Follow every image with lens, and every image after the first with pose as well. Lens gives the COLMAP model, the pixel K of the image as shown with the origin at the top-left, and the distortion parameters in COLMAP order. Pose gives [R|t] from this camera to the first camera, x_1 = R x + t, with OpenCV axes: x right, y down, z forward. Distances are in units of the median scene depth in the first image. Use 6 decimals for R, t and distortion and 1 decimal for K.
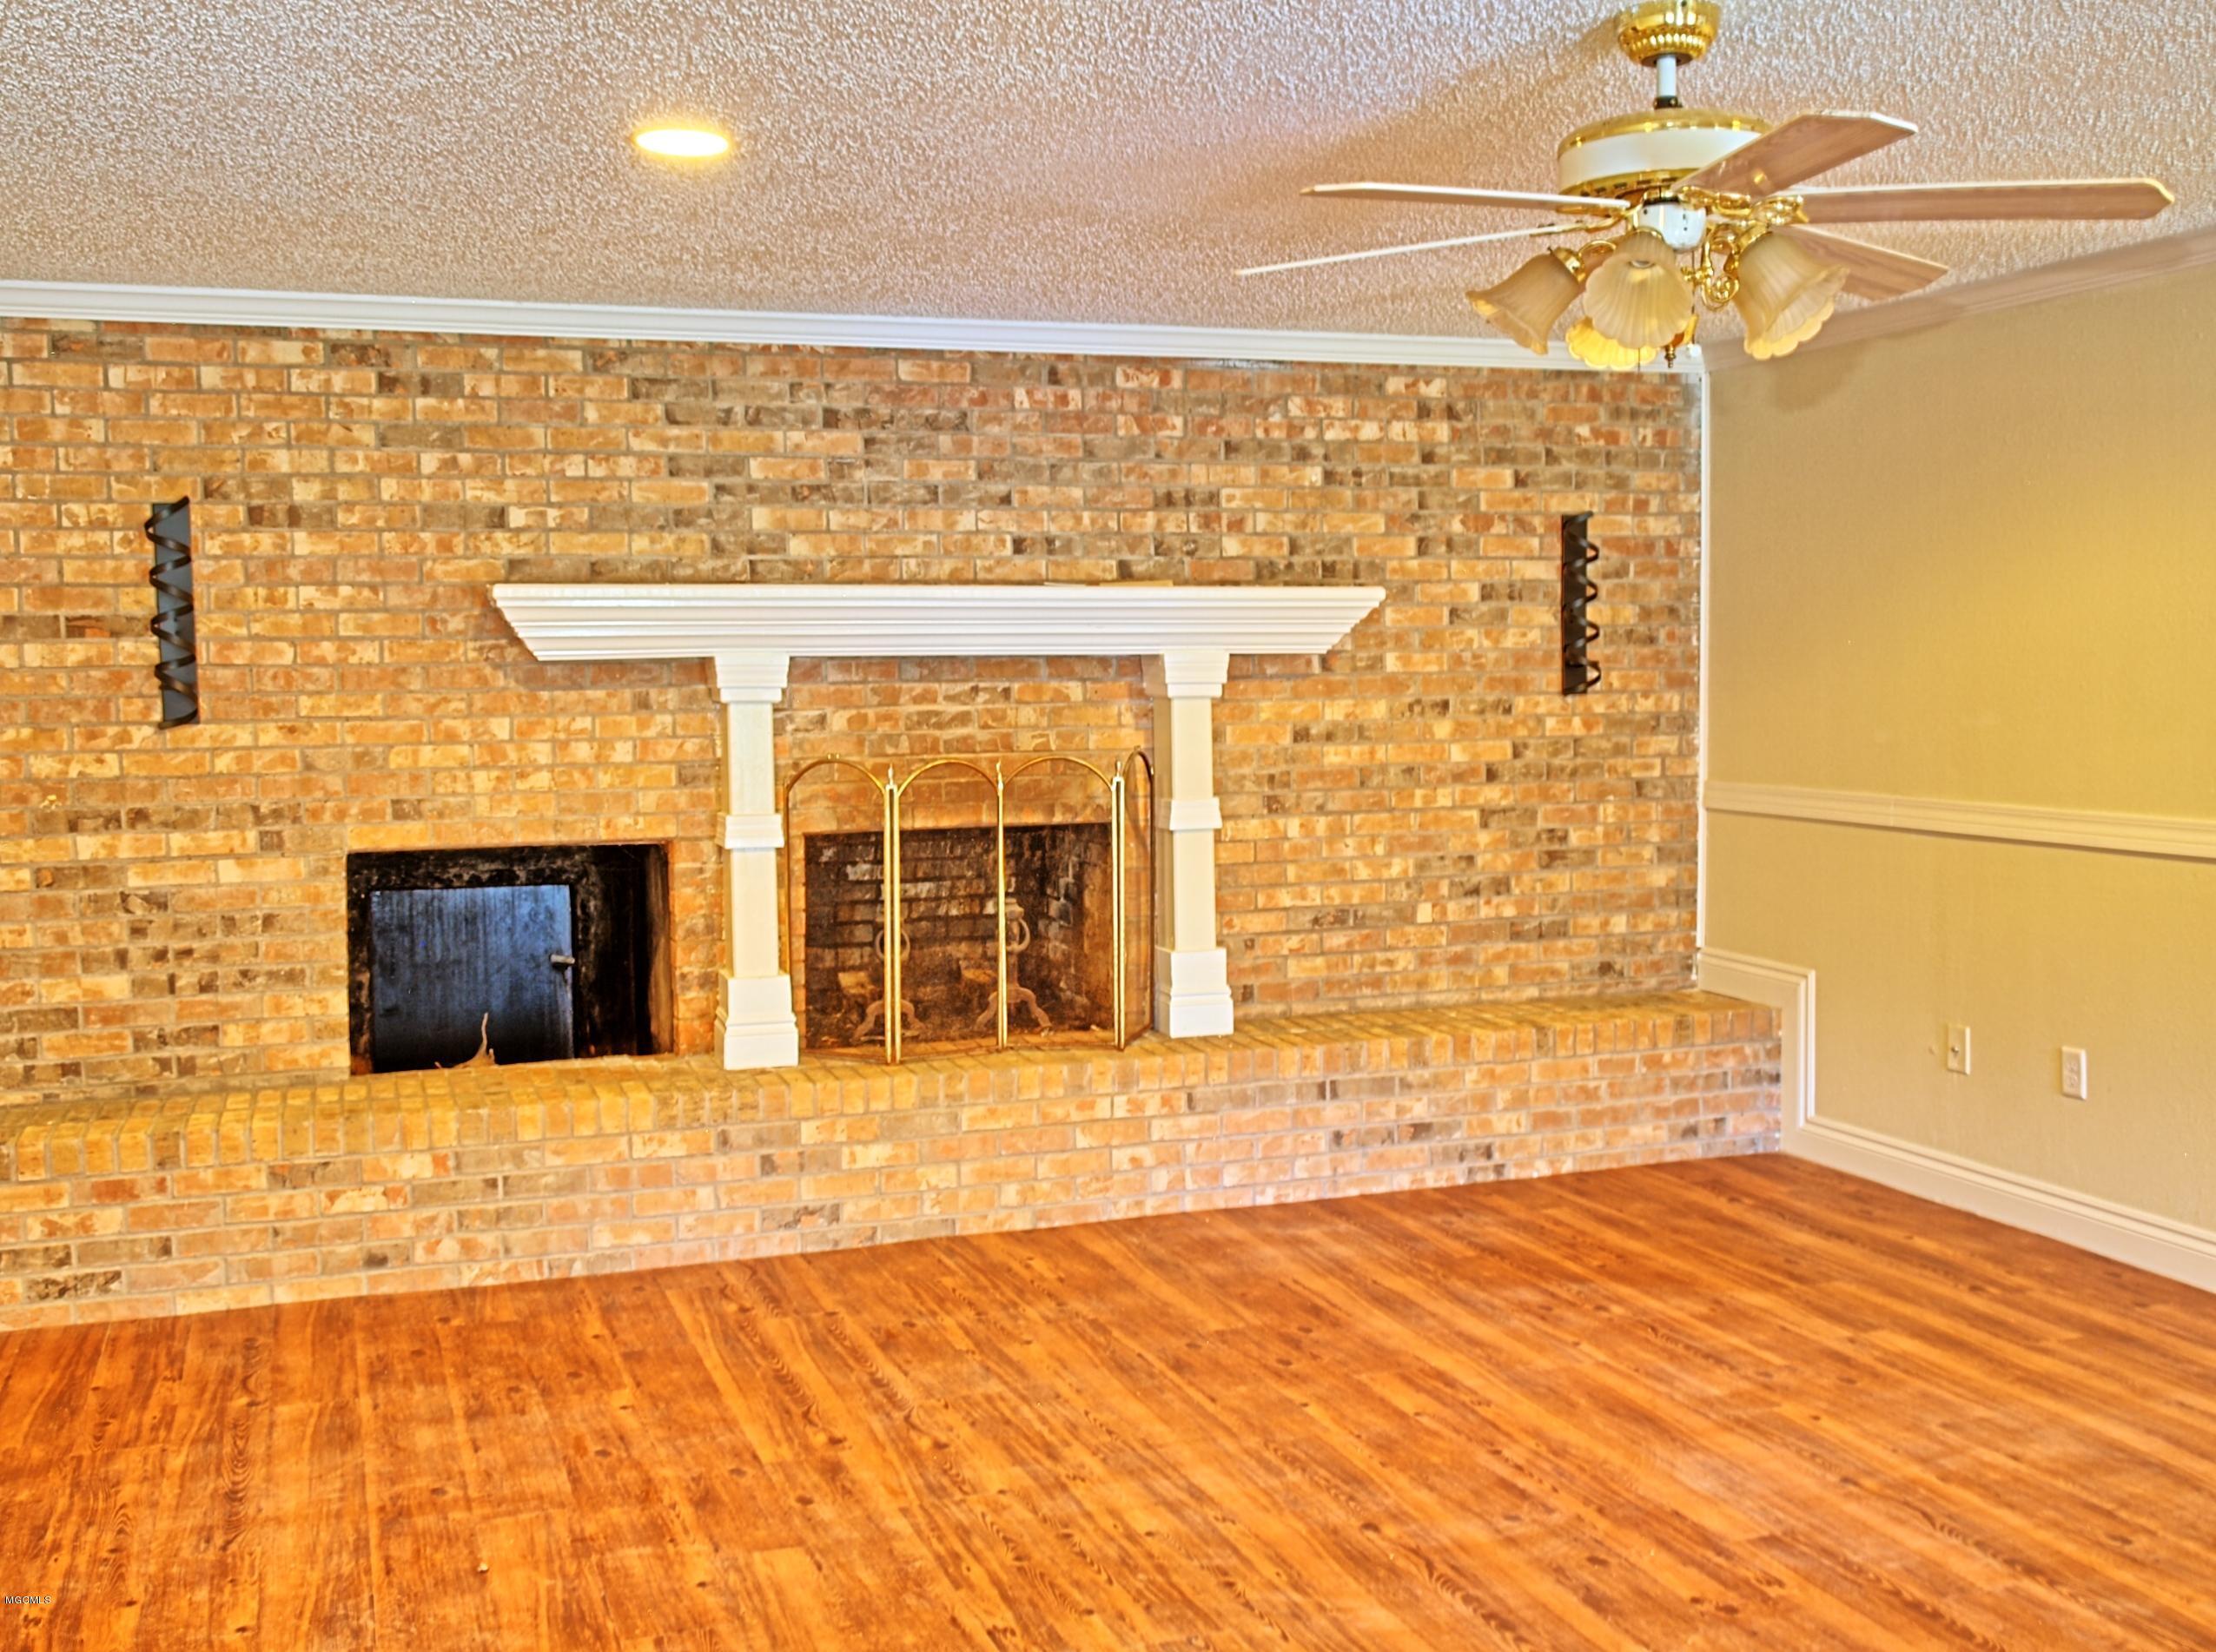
lens RADIAL K [[2173.8, 0, 994.3], [0, 2173.8, 815.8], [0, 0, 1]] dist [-0.021700, 0.000000]
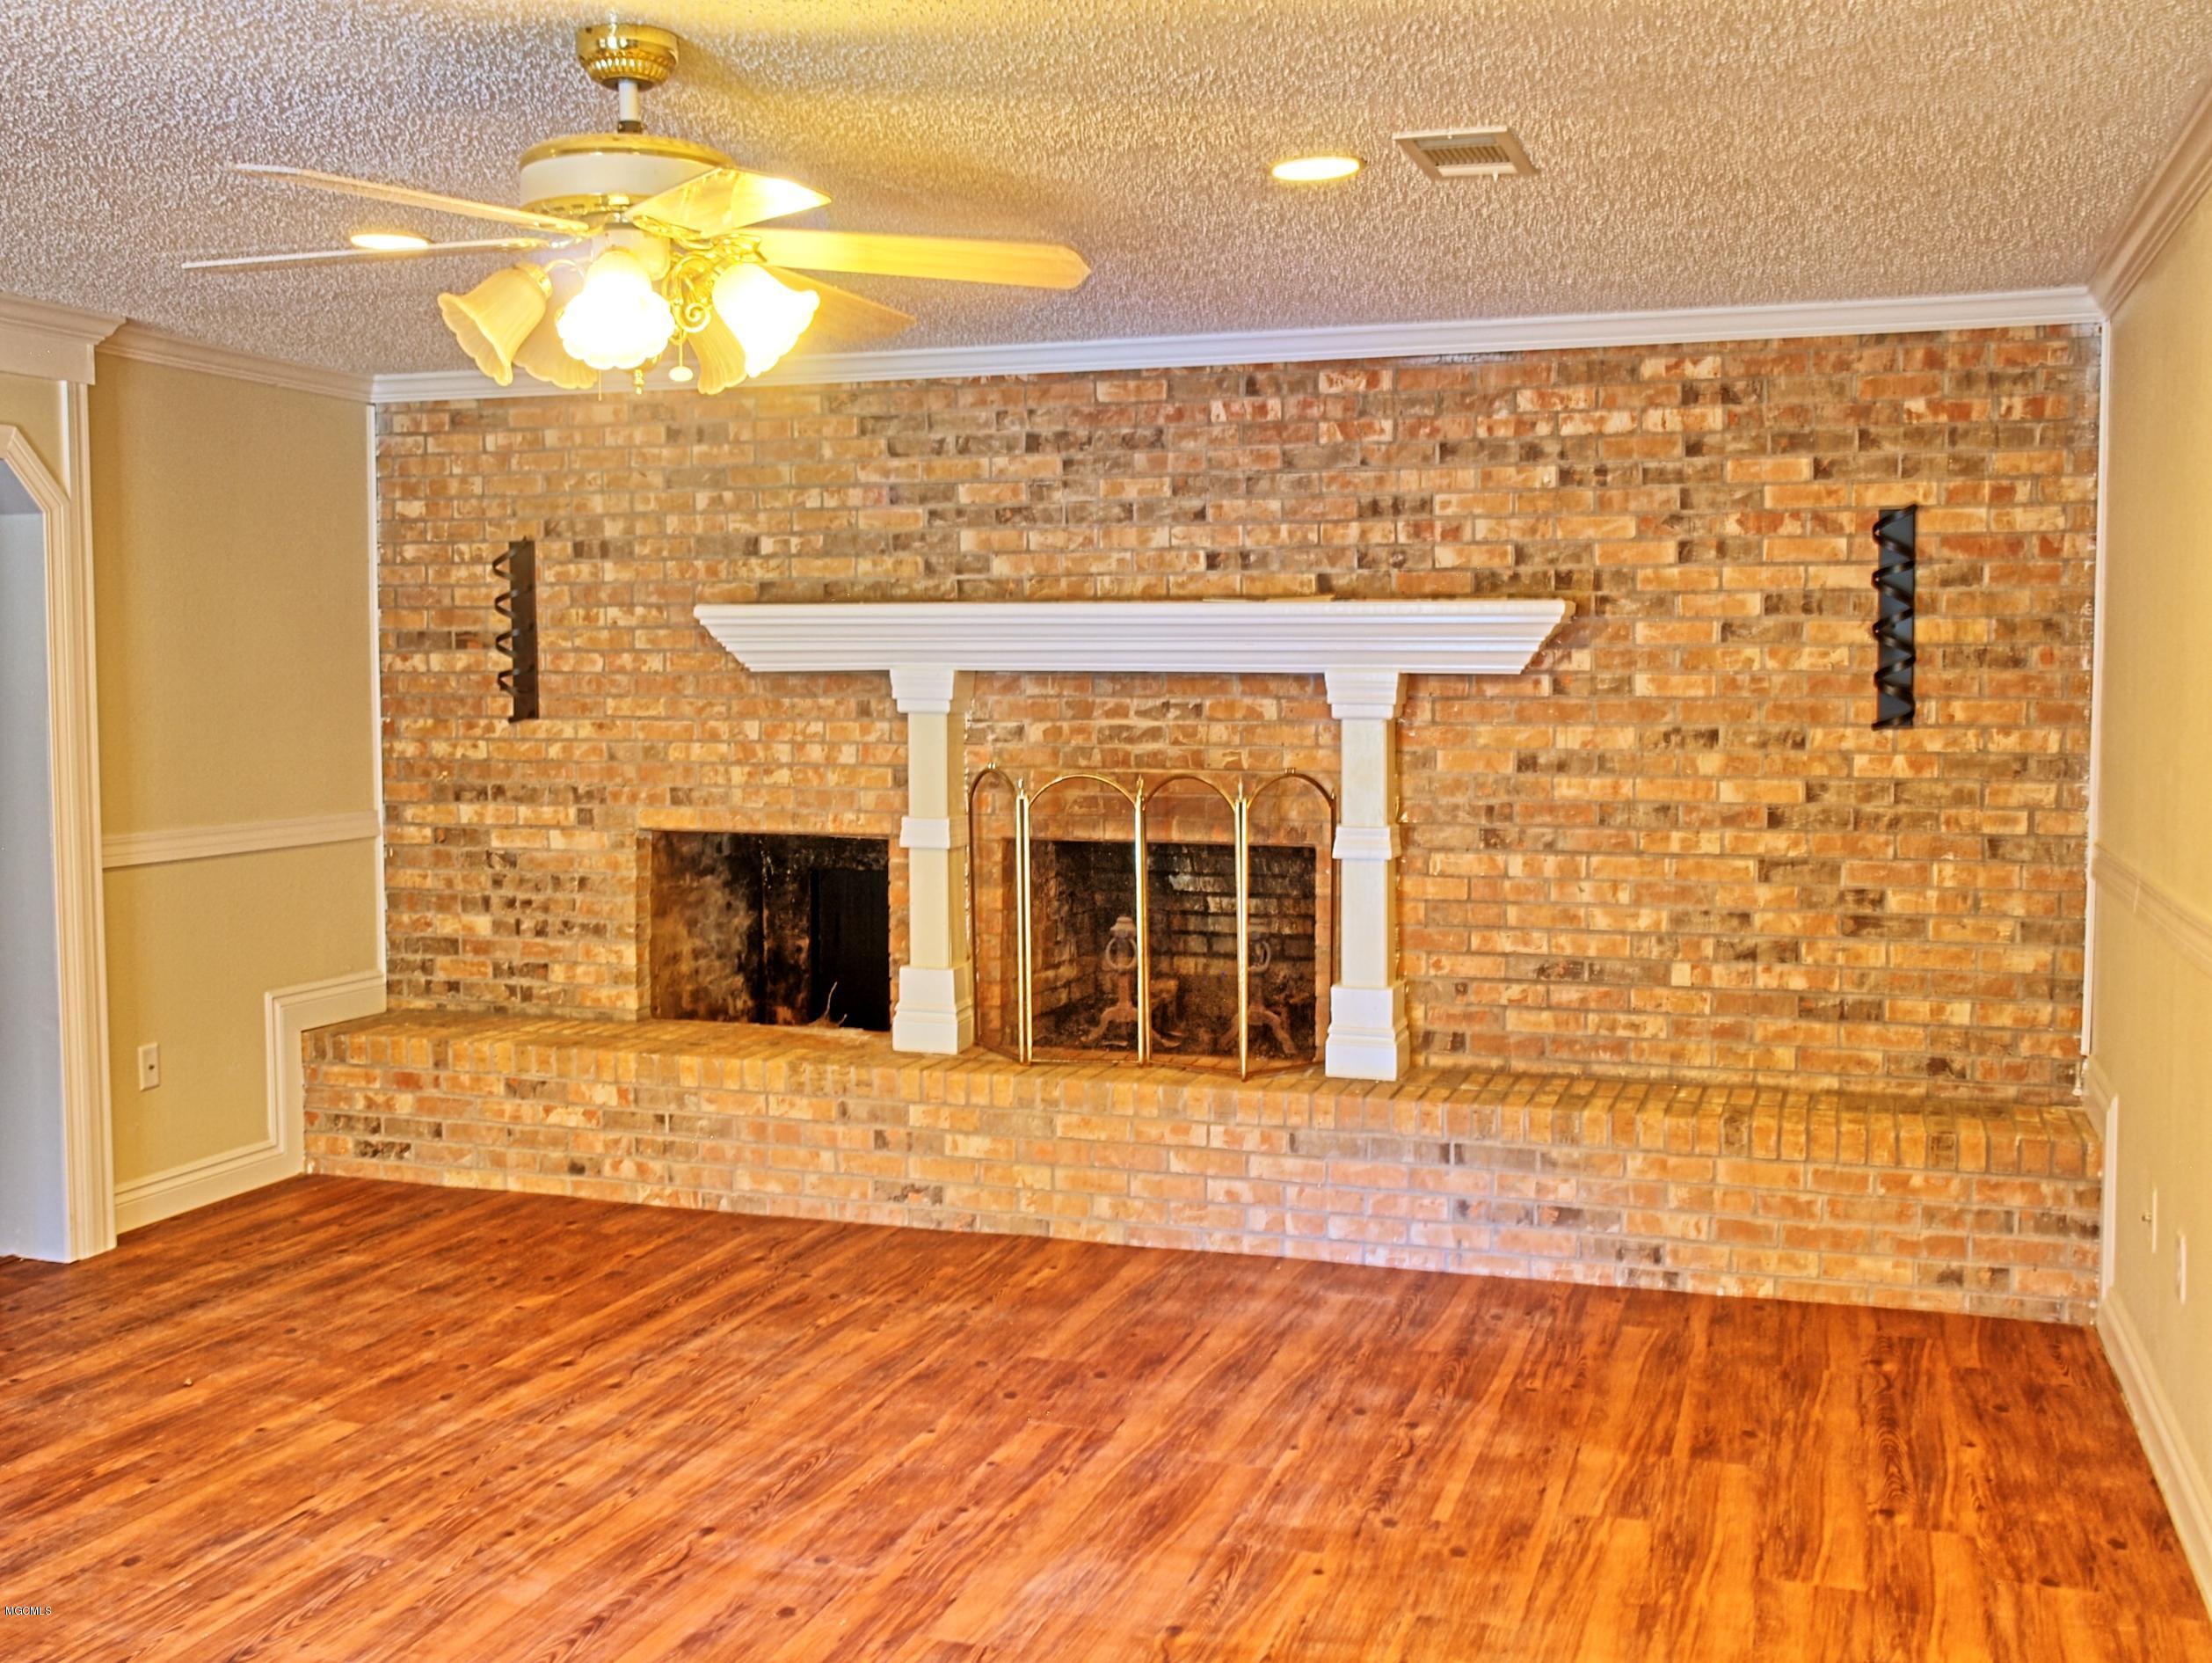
lens RADIAL K [[2170.3, 0, 1098.7], [0, 2170.3, 827.2], [0, 0, 1]] dist [-0.021700, 0.000000]
pose [[0.798462, 0.054787, -0.599547, 0.577504], [-0.053561, 0.998366, 0.019901, -0.020467], [0.599657, 0.016222, 0.800092, 0.183801]]
